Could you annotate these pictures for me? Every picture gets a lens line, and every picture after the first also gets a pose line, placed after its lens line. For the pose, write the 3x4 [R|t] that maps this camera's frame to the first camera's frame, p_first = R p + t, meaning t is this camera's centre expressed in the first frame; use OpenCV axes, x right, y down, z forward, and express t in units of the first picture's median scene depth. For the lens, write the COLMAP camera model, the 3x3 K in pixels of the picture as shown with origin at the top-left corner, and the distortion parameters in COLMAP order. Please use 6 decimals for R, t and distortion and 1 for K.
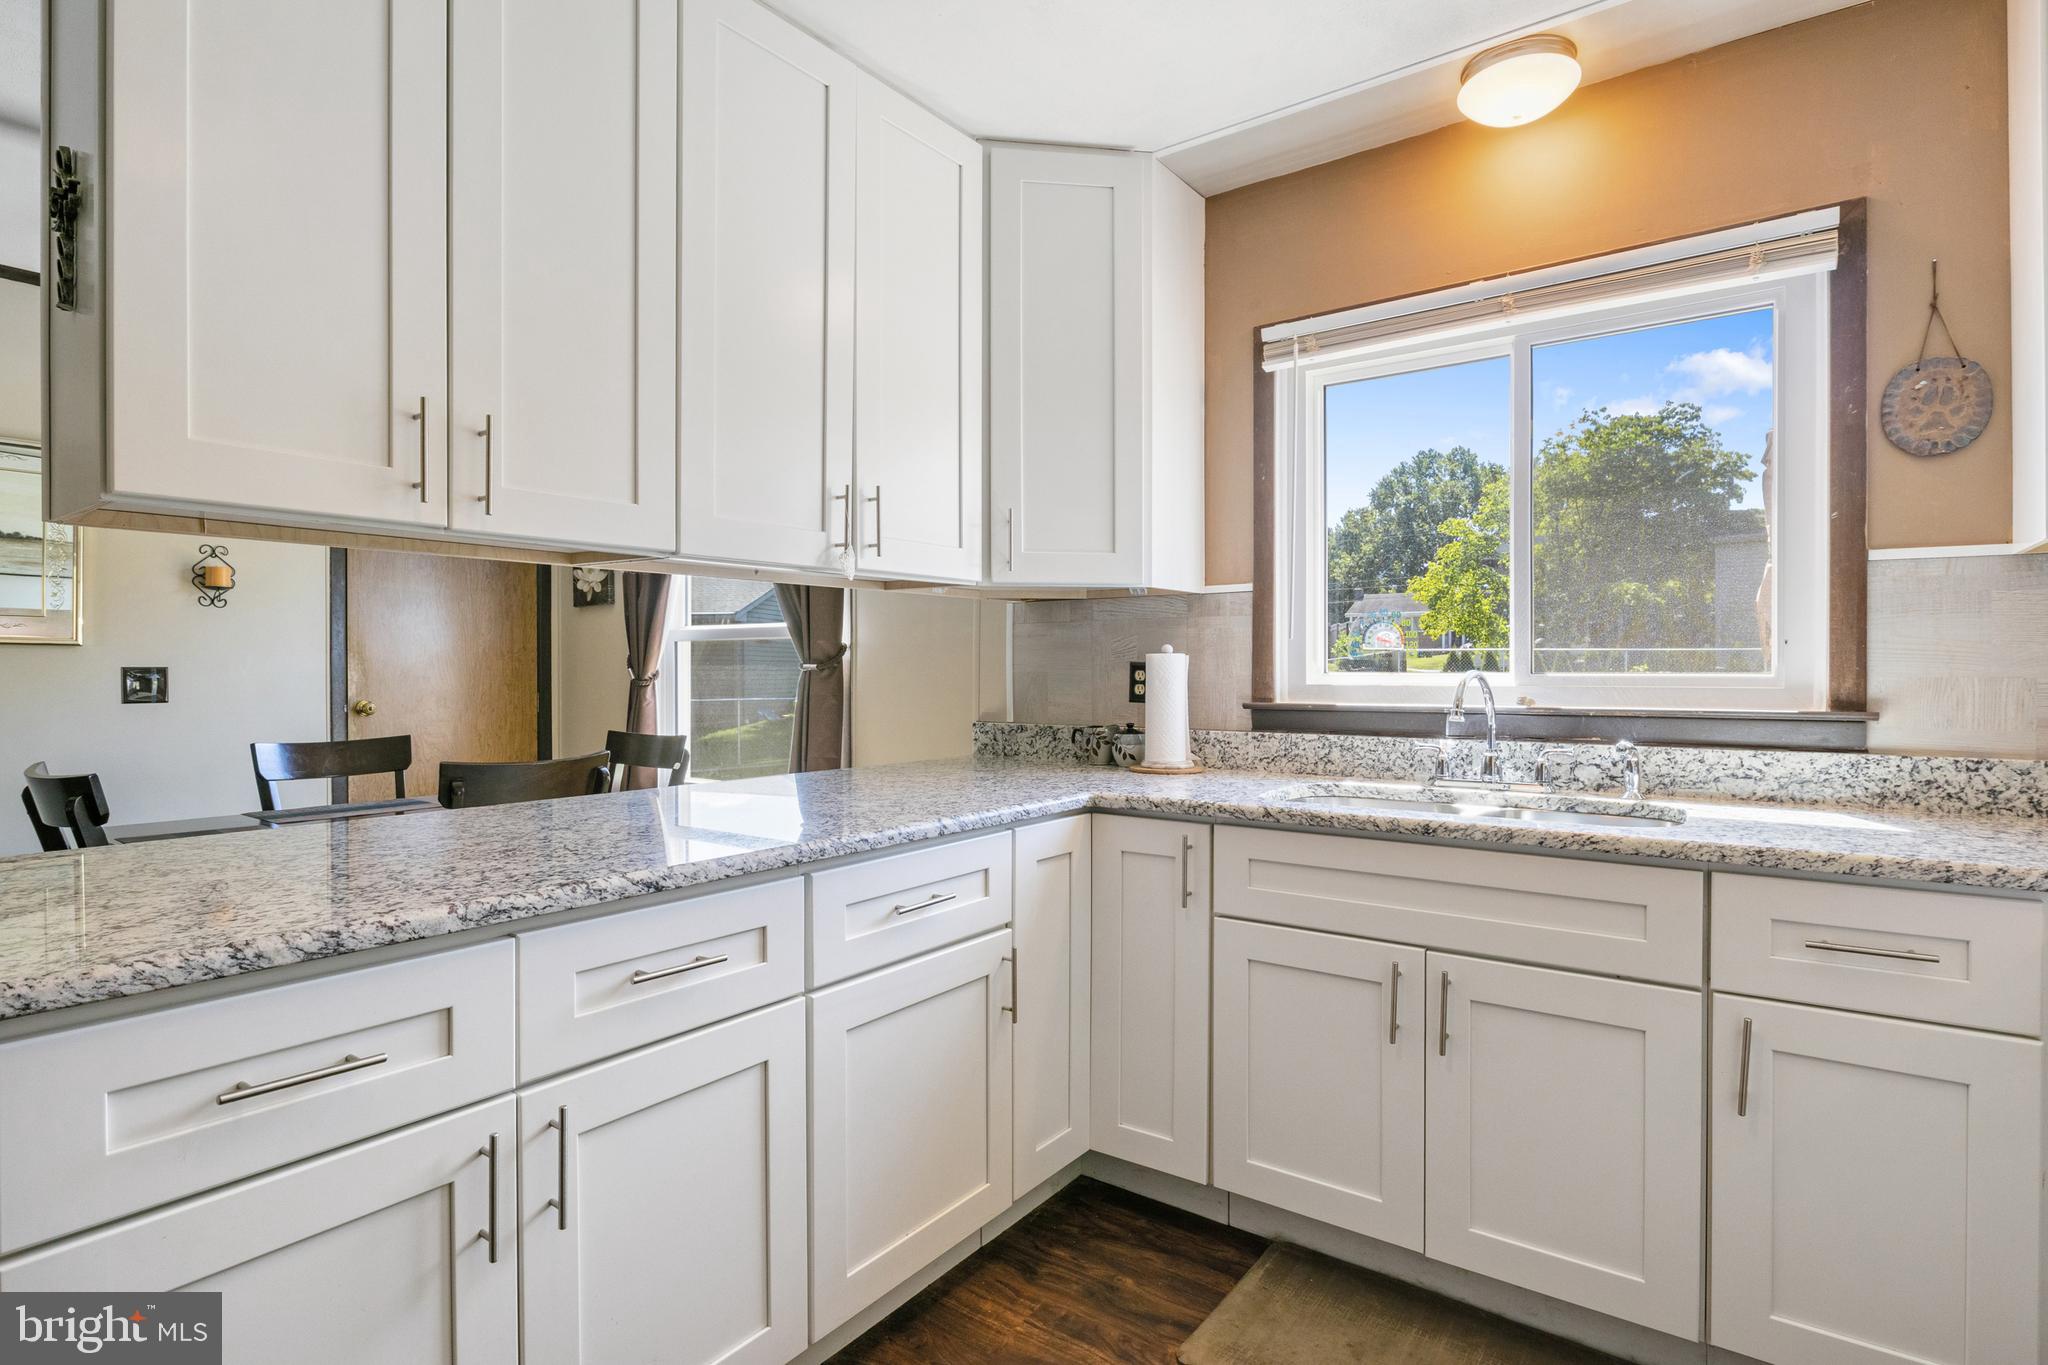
lens RADIAL K [[1037.7, 0, 1009.3], [0, 1037.7, 677.5], [0, 0, 1]] dist [-0.004095, 0.002038]
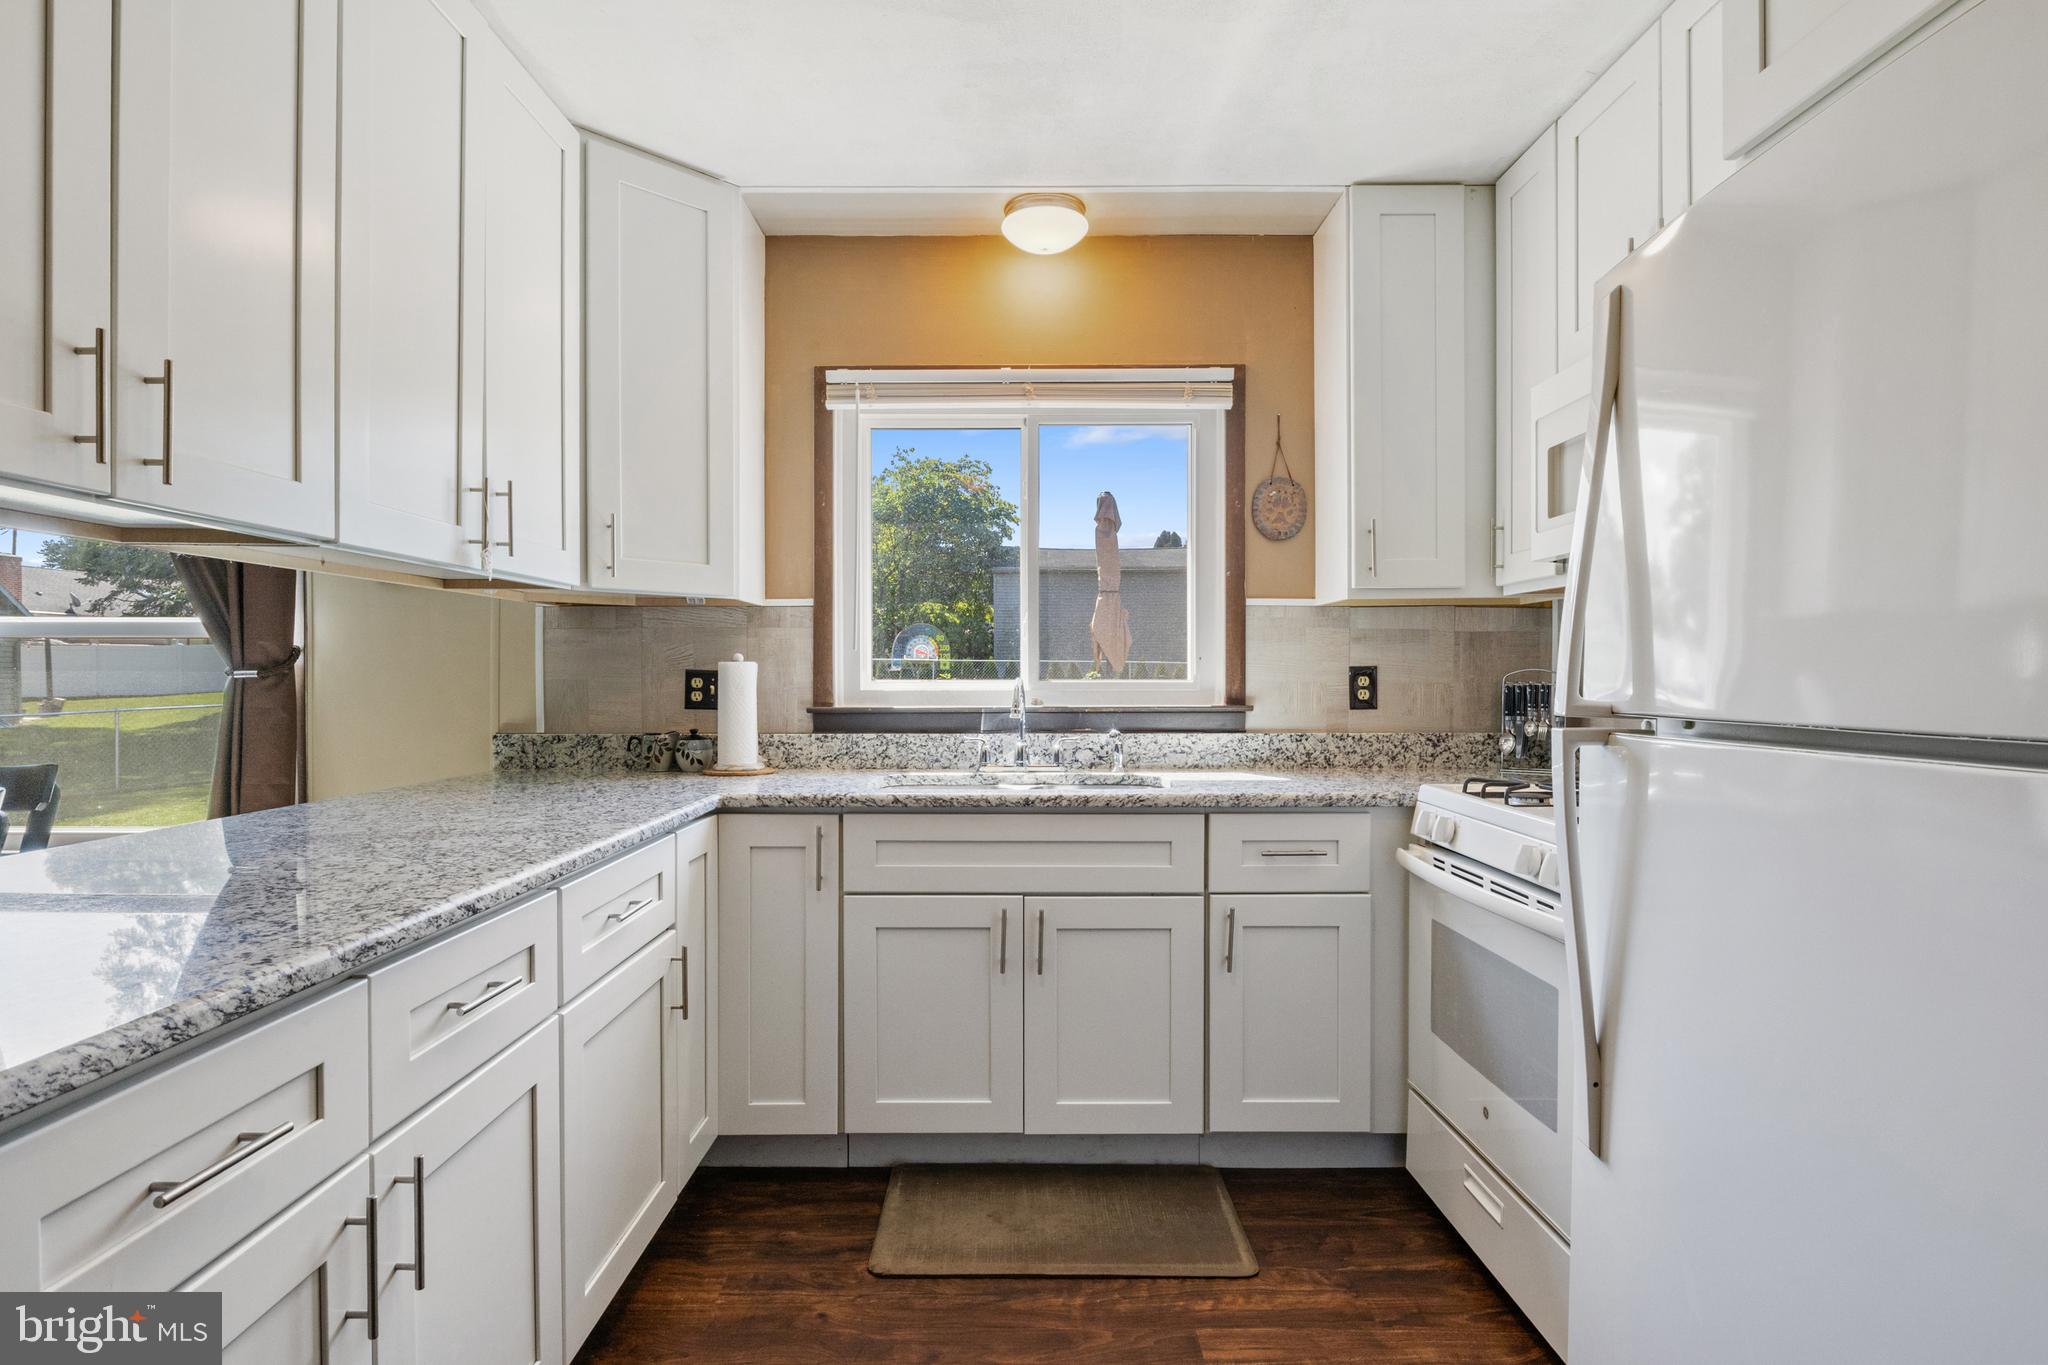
lens RADIAL K [[1037.7, 0, 1028.7], [0, 1037.7, 690.3], [0, 0, 1]] dist [-0.004095, 0.002038]
pose [[0.804306, -0.007207, 0.594172, -0.317617], [0.004220, 0.999971, 0.006417, 0.000291], [-0.594200, -0.002654, 0.804313, -0.030353]]
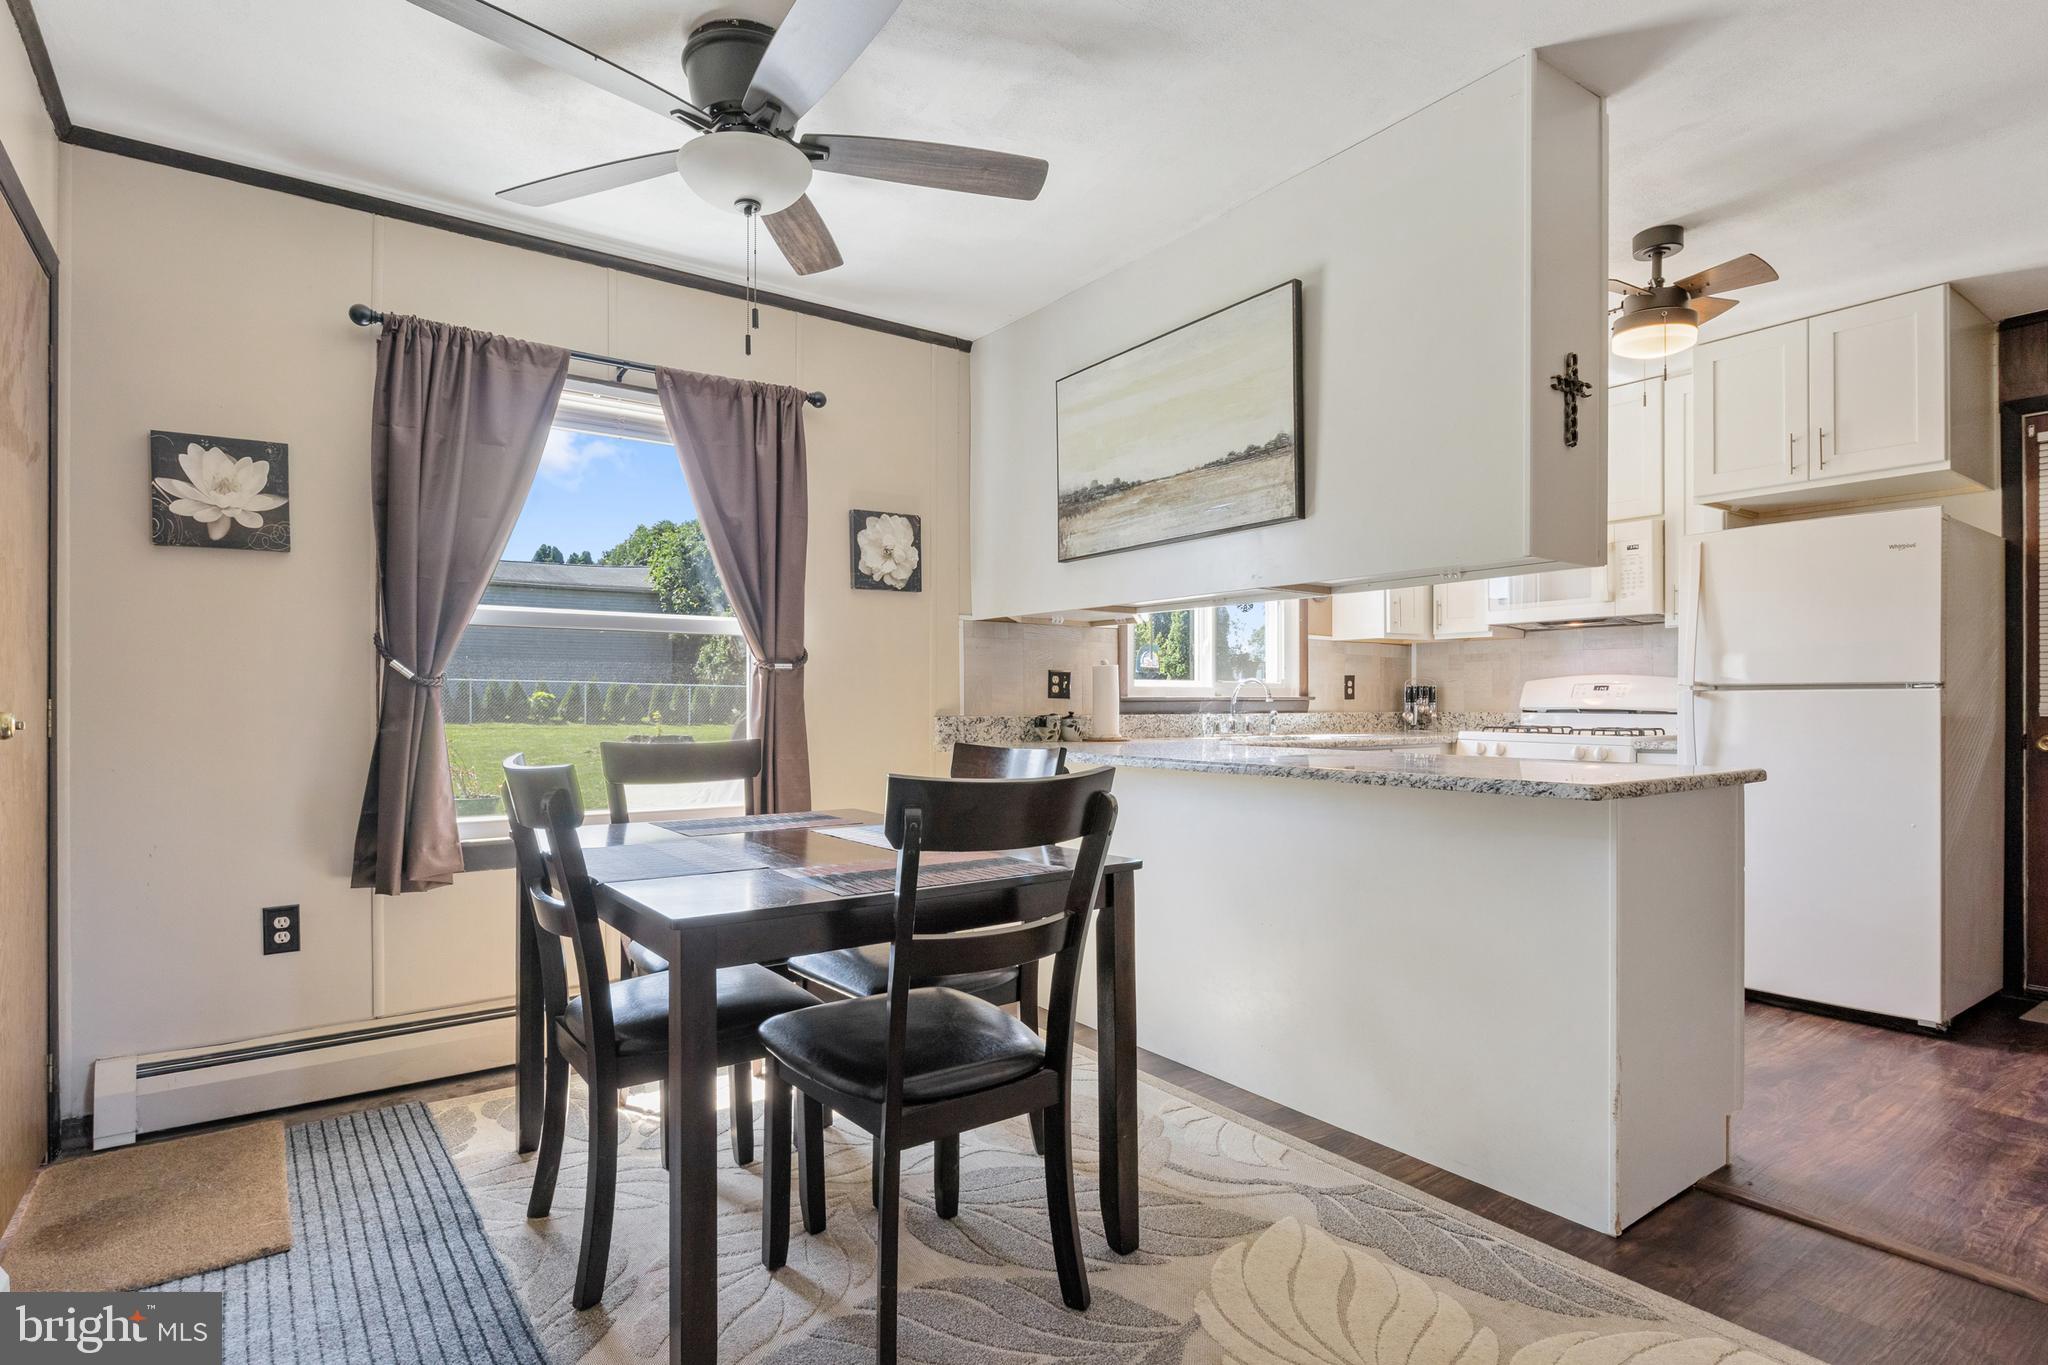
lens RADIAL K [[1037.7, 0, 1021.2], [0, 1037.7, 697.2], [0, 0, 1]] dist [-0.004095, 0.002038]
pose [[0.294649, 0.006055, 0.955586, -1.835131], [0.006995, 0.999939, -0.008493, 0.049752], [-0.955580, 0.009186, 0.294589, 0.892086]]
